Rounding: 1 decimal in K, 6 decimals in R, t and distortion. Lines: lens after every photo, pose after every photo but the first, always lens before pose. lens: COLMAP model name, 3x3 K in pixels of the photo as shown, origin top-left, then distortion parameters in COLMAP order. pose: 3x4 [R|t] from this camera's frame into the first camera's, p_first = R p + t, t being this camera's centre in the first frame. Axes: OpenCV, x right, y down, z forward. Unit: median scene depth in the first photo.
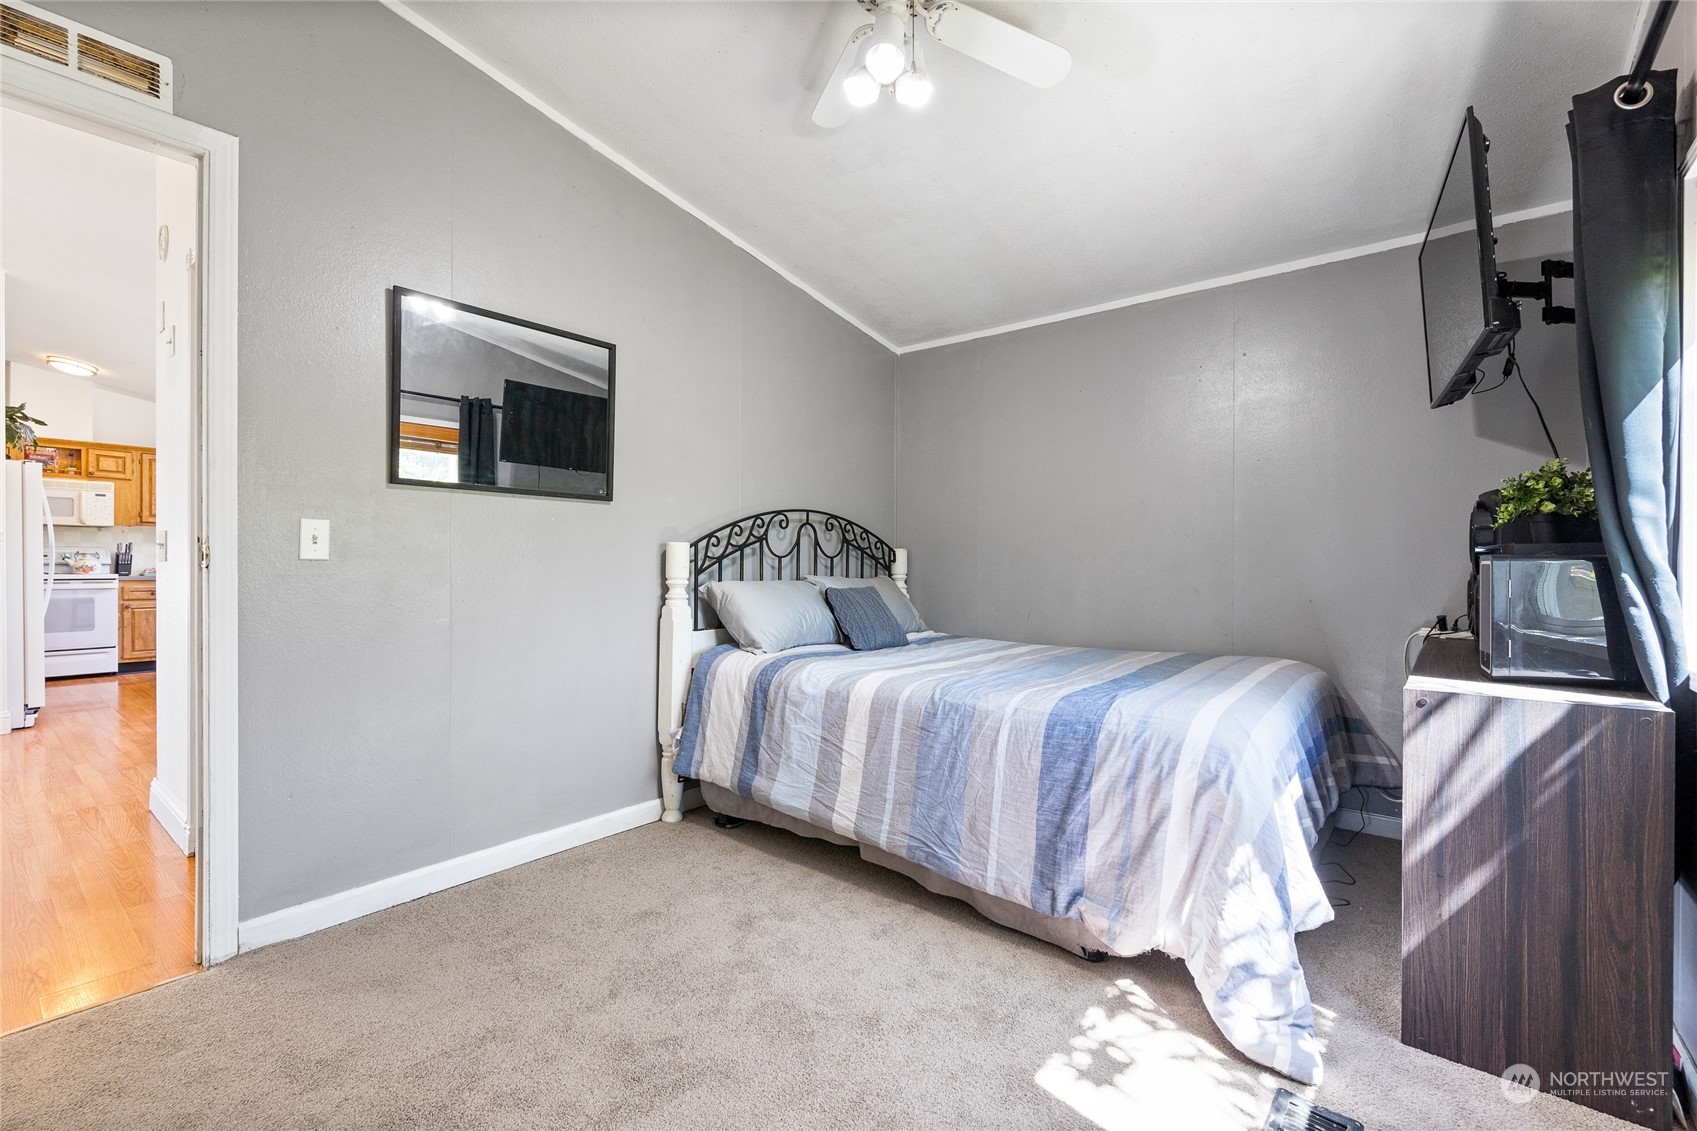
lens RADIAL K [[732.8, 0, 848.5], [0, 732.8, 565.5], [0, 0, 1]] dist [0.000341, 0.000114]
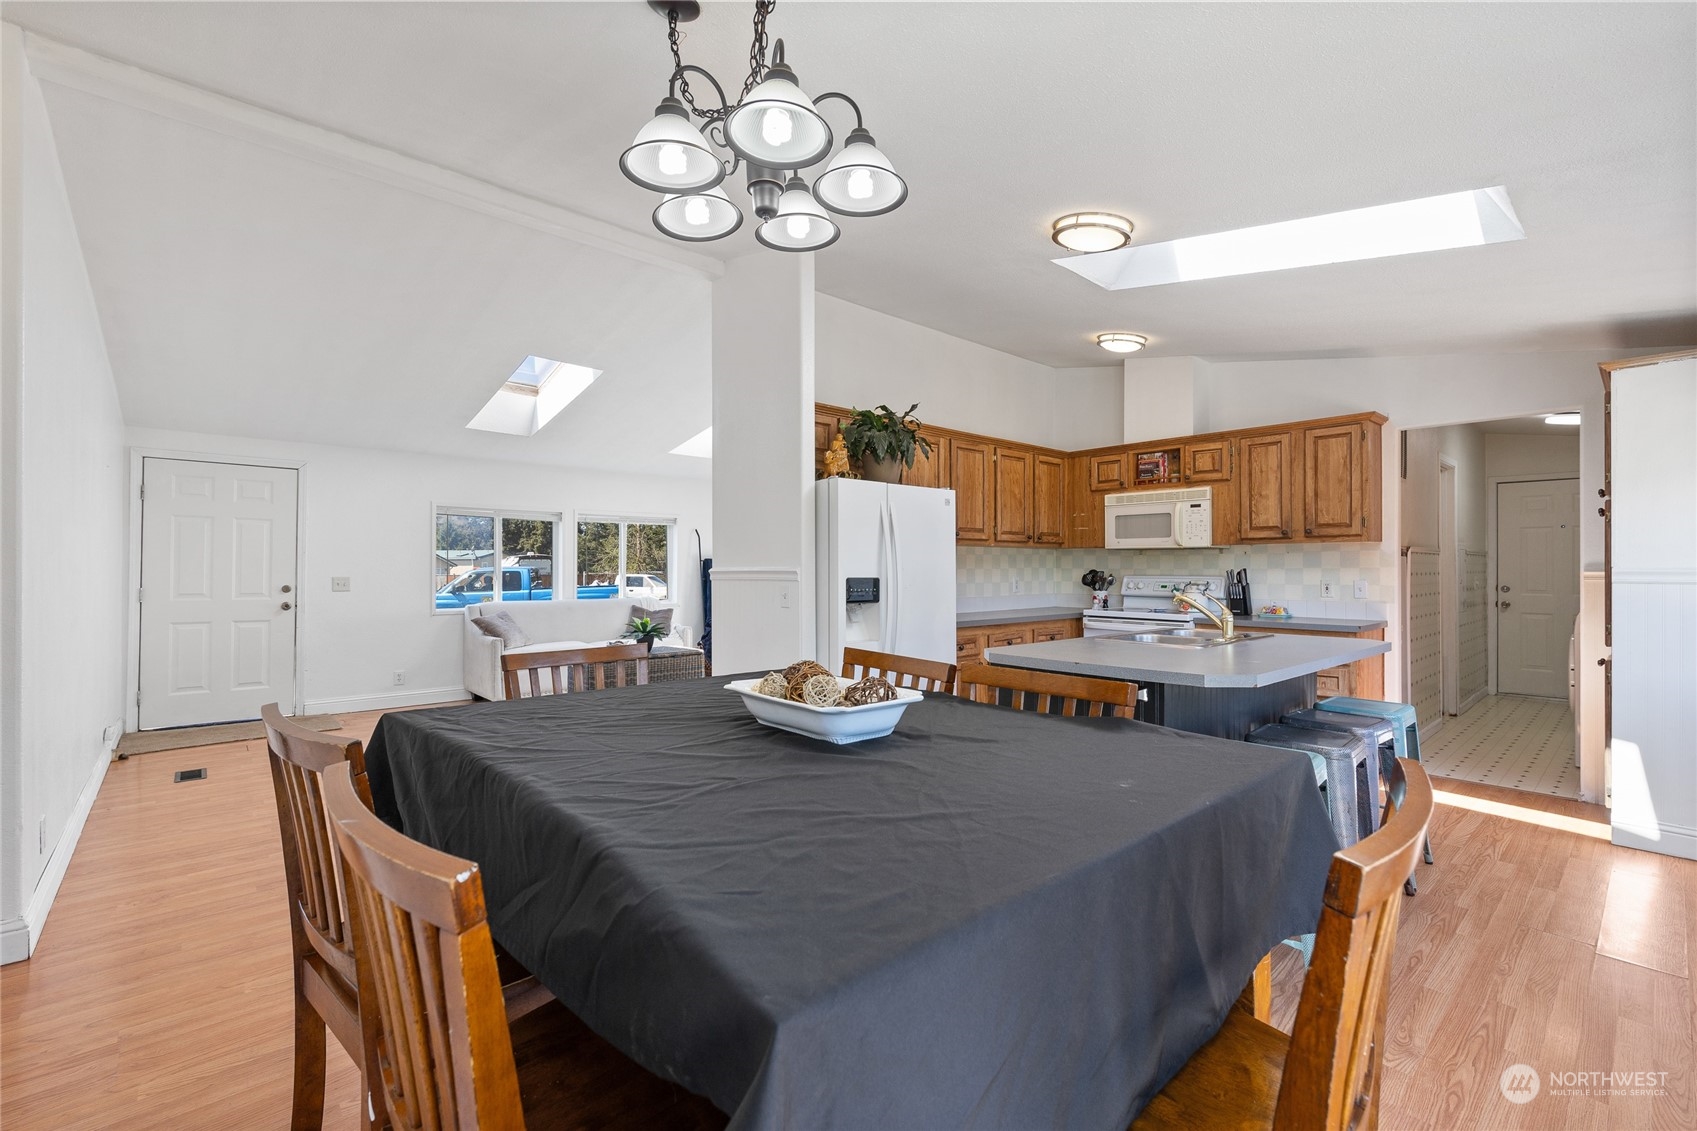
lens RADIAL K [[732.8, 0, 848.5], [0, 732.8, 565.5], [0, 0, 1]] dist [0.000341, 0.000114]
pose [[-0.158883, -0.007980, -0.987265, -0.237944], [-0.005772, 0.999958, -0.007154, -0.028501], [0.987281, 0.004562, -0.158922, 0.776568]]
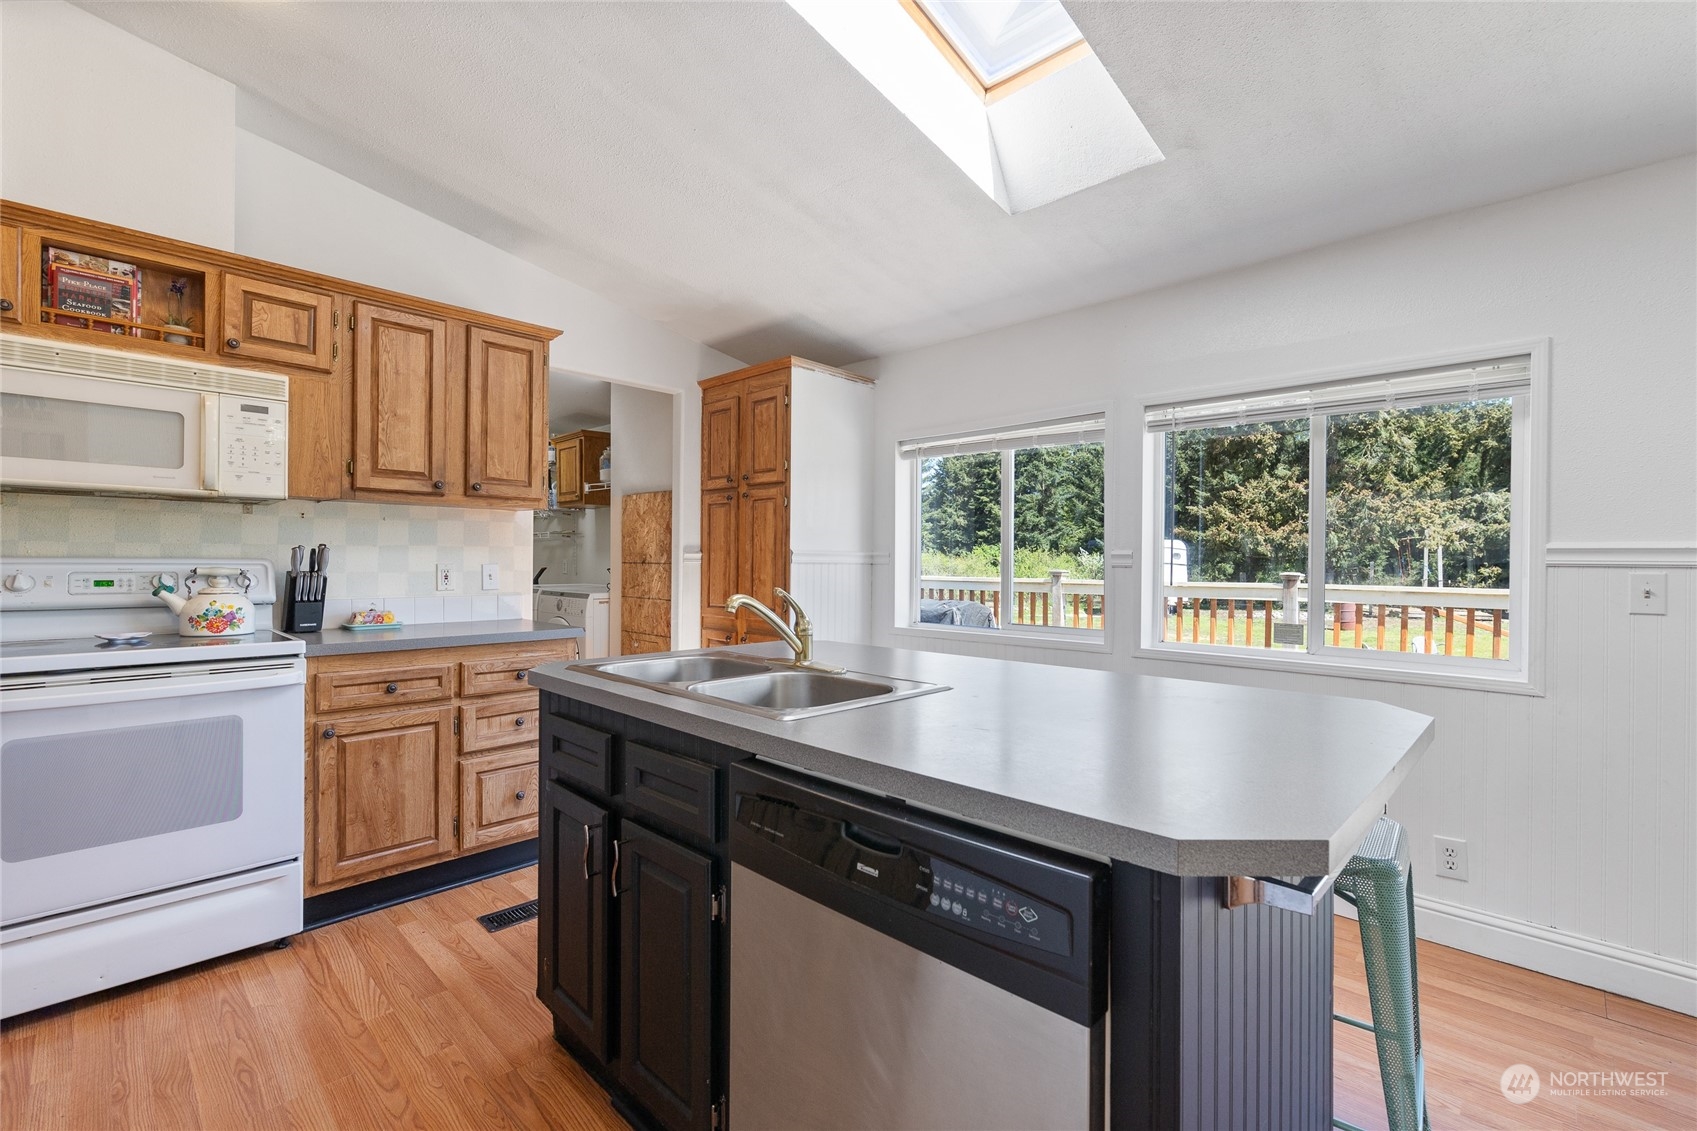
lens RADIAL K [[739.8, 0, 848.5], [0, 739.8, 565.5], [0, 0, 1]] dist [-0.000170, 0.000031]
pose [[0.996576, 0.004732, -0.082542, -0.713543], [-0.004603, 0.999988, 0.001761, -0.023424], [0.082549, -0.001375, 0.996586, 0.676463]]
